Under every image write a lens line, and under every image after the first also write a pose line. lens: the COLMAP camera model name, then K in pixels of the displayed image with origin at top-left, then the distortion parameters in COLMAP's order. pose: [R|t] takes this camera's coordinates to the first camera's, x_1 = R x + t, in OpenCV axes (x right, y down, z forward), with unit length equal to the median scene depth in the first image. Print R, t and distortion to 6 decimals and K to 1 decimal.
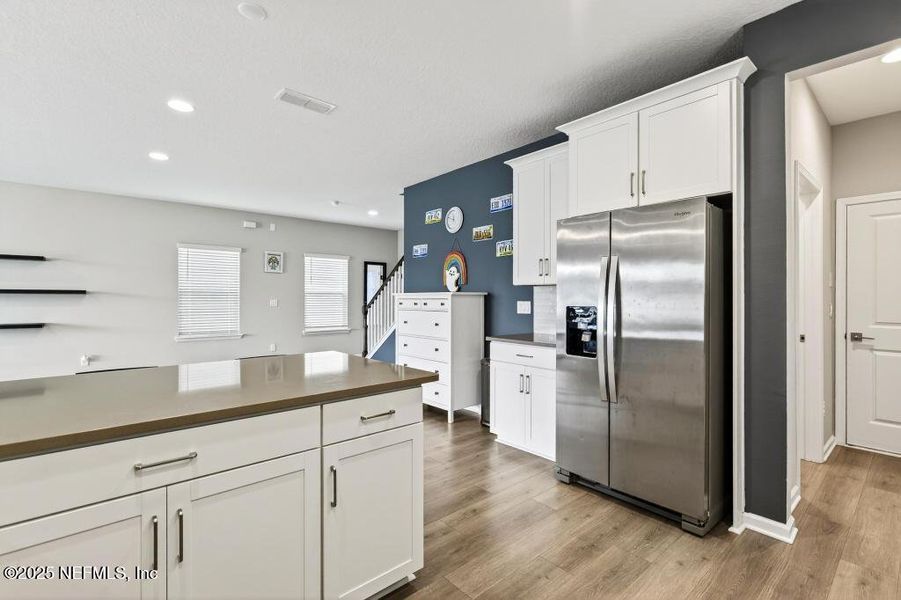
lens RADIAL K [[415.5, 0, 449.6], [0, 415.5, 296.9], [0, 0, 1]] dist [-0.001489, -0.000344]
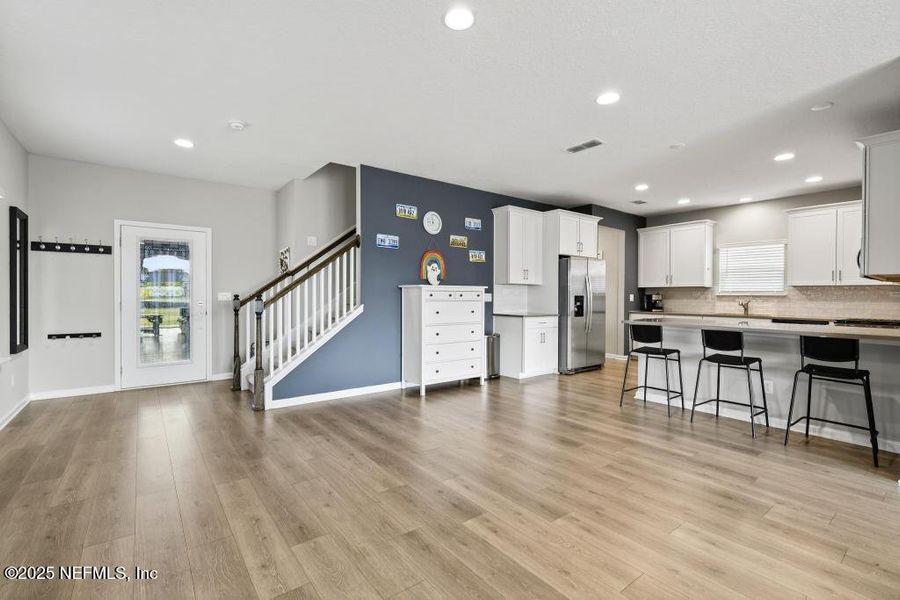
lens RADIAL K [[415.0, 0, 449.1], [0, 415.0, 296.9], [0, 0, 1]] dist [-0.001489, -0.000344]
pose [[0.051942, -0.001899, 0.998648, -1.175343], [-0.006346, 0.999977, 0.002231, 0.017843], [-0.998630, -0.006453, 0.051929, 0.922616]]
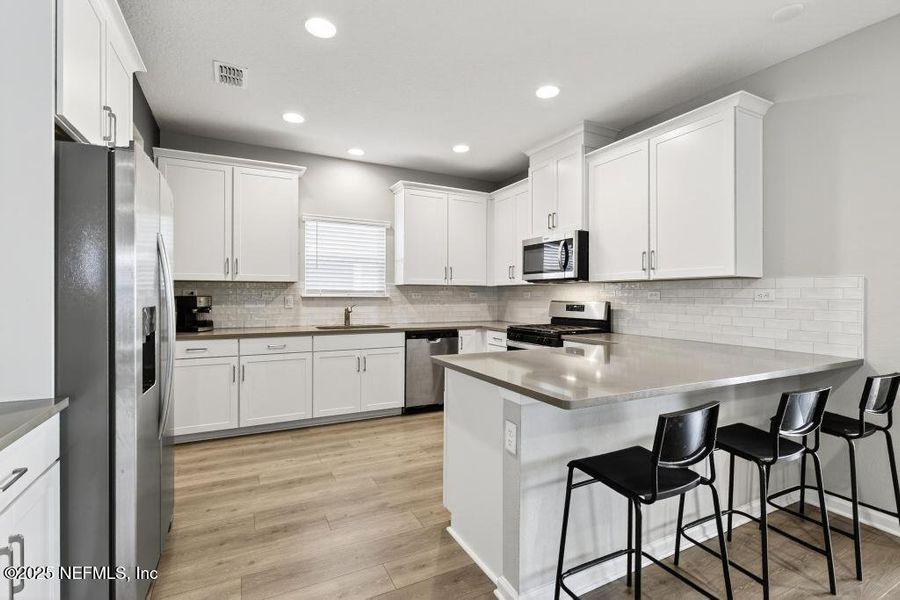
lens RADIAL K [[415.0, 0, 449.1], [0, 415.0, 296.9], [0, 0, 1]] dist [-0.001489, -0.000344]
pose [[-0.973381, -0.006479, 0.229099, -0.140851], [-0.005068, 0.999964, 0.006746, 0.001281], [-0.229135, 0.005405, -0.973380, 0.848513]]
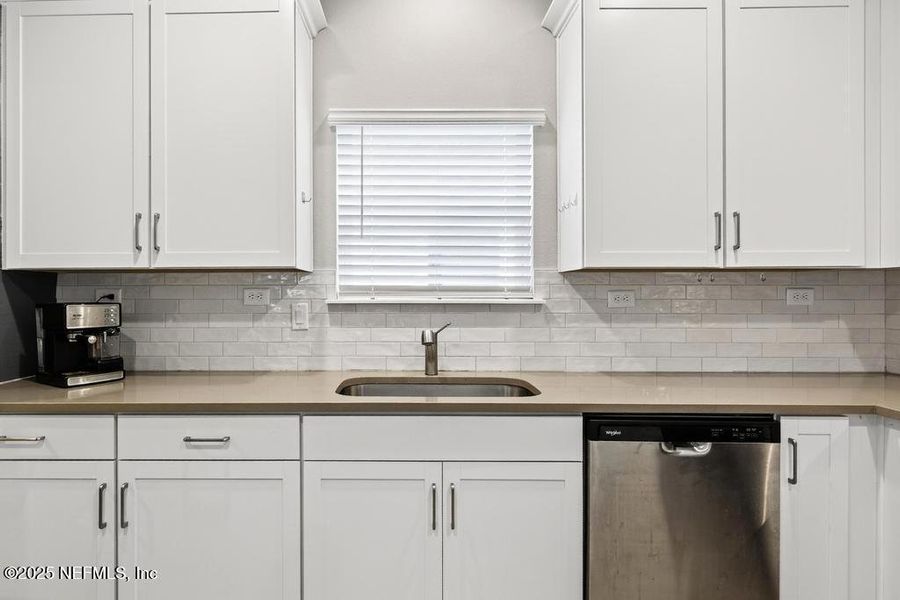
lens RADIAL K [[483.6, 0, 397.3], [0, 483.6, 297.7], [0, 0, 1]] dist [-0.002234, -0.000208]
pose [[-0.742525, -0.001636, 0.669816, 0.031398], [0.002021, 0.999987, 0.004683, 0.001441], [-0.669815, 0.004831, -0.742513, 0.323793]]
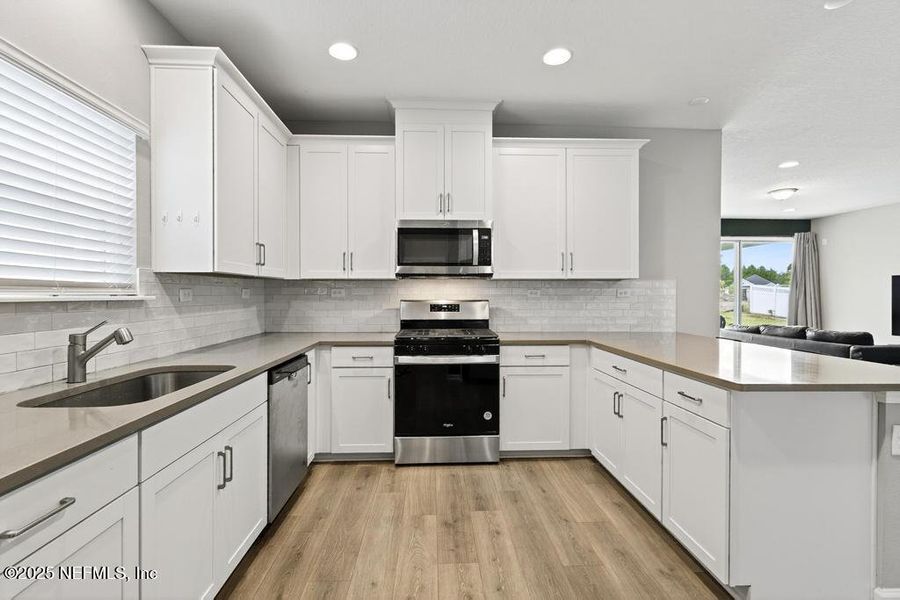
lens RADIAL K [[415.0, 0, 449.1], [0, 415.0, 296.9], [0, 0, 1]] dist [-0.001489, -0.000344]
pose [[-0.613070, 0.005813, -0.790007, 0.386473], [-0.002551, 0.999953, 0.009337, 0.001779], [0.790024, 0.007739, -0.613027, 0.411557]]
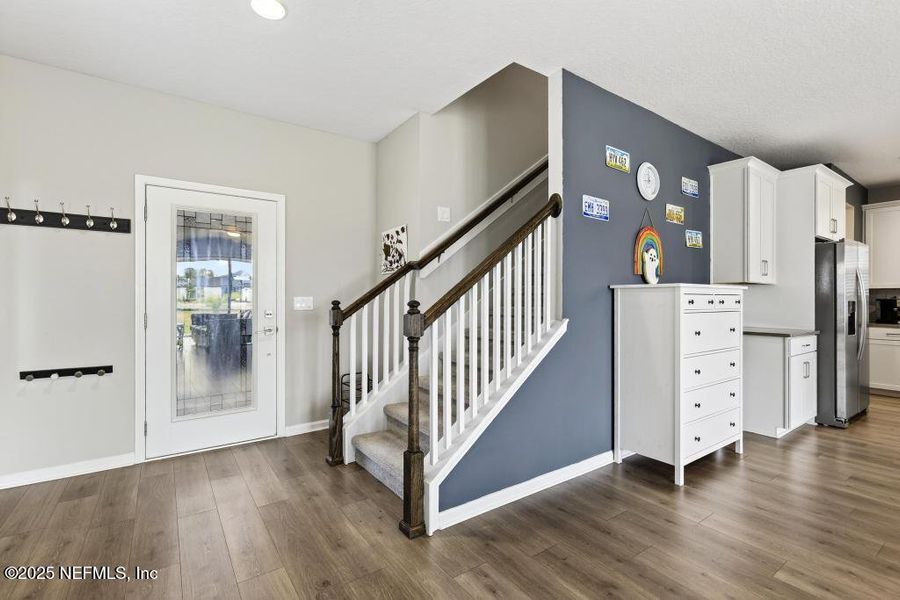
lens RADIAL K [[415.0, 0, 449.1], [0, 415.0, 296.9], [0, 0, 1]] dist [-0.001489, -0.000344]
pose [[0.090166, 0.002927, 0.995922, -0.733950], [-0.006278, 0.999977, -0.002371, 0.012482], [-0.995907, -0.006039, 0.090182, 1.310312]]
